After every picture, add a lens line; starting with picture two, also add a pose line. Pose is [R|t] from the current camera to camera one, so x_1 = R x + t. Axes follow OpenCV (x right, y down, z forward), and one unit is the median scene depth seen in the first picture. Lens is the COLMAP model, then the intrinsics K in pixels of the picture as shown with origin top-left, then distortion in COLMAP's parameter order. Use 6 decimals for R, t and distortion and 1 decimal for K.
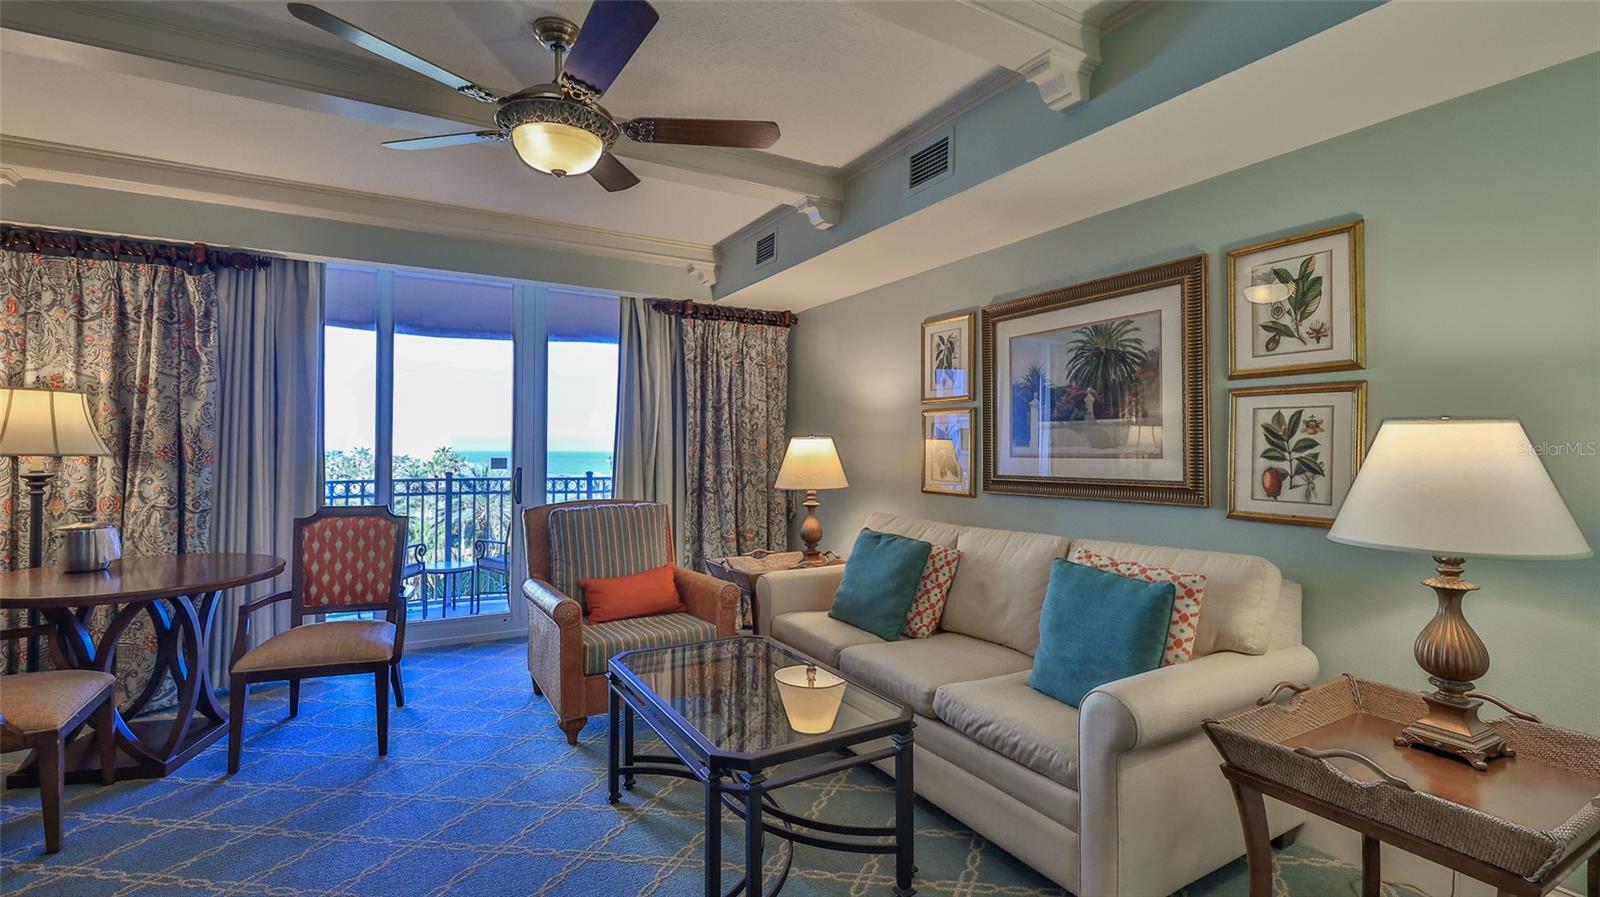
lens RADIAL K [[702.1, 0, 796.1], [0, 702.1, 438.6], [0, 0, 1]] dist [-0.001115, 0.000012]
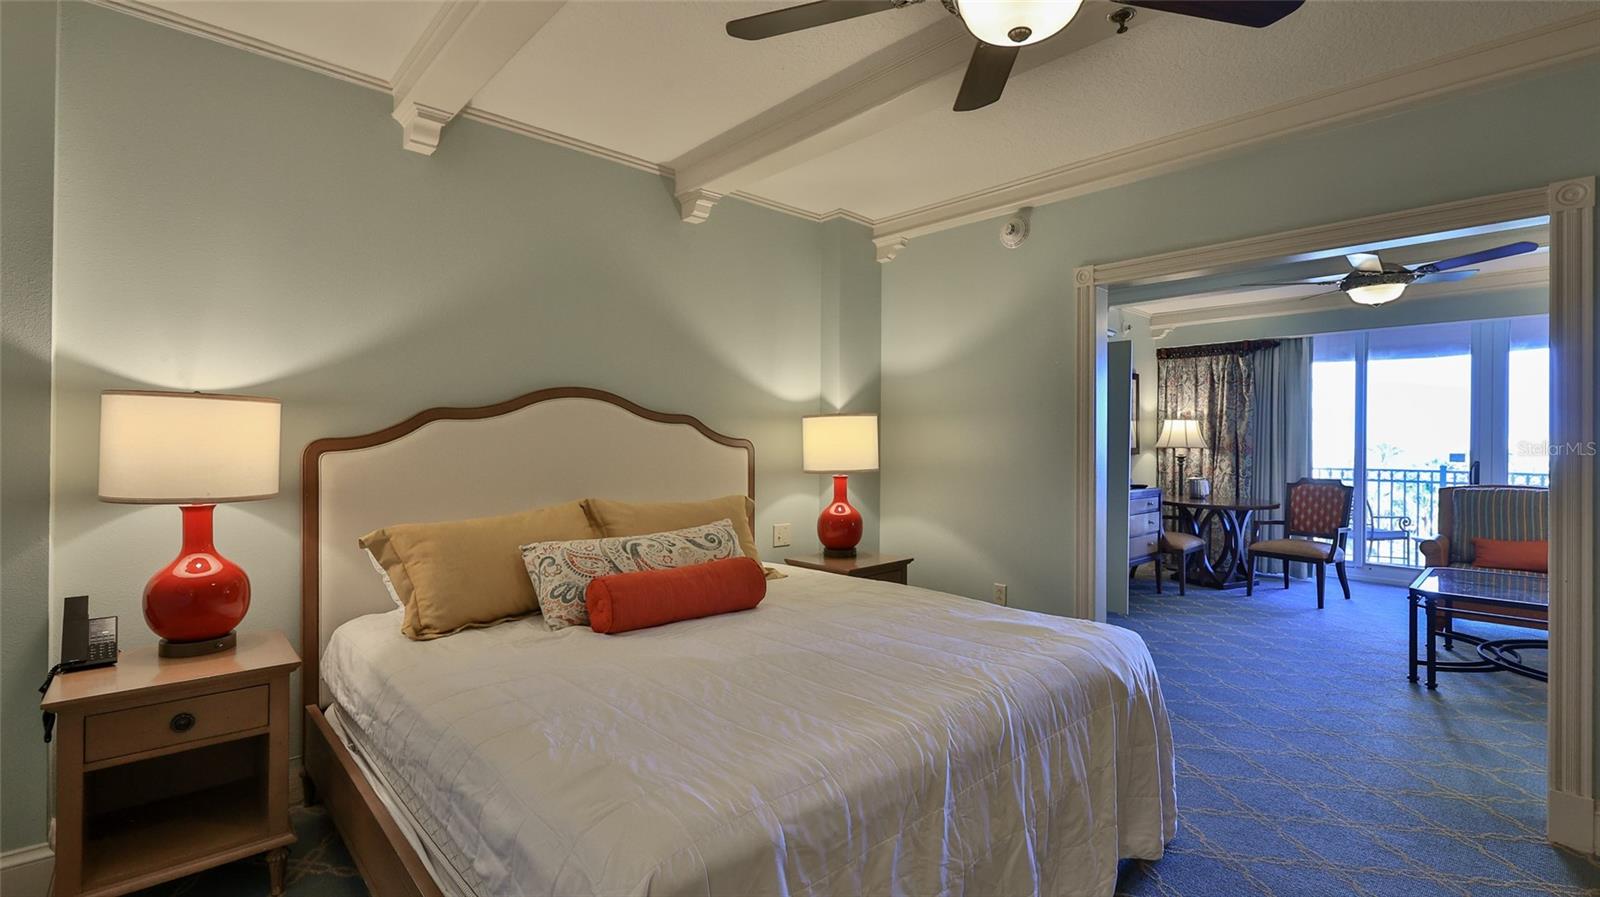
lens RADIAL K [[702.1, 0, 796.8], [0, 702.1, 442.1], [0, 0, 1]] dist [-0.001115, 0.000012]
pose [[0.225070, 0.001450, -0.974341, 0.775719], [0.006263, 0.999976, 0.002935, -0.008098], [0.974322, -0.006763, 0.225056, -0.660123]]
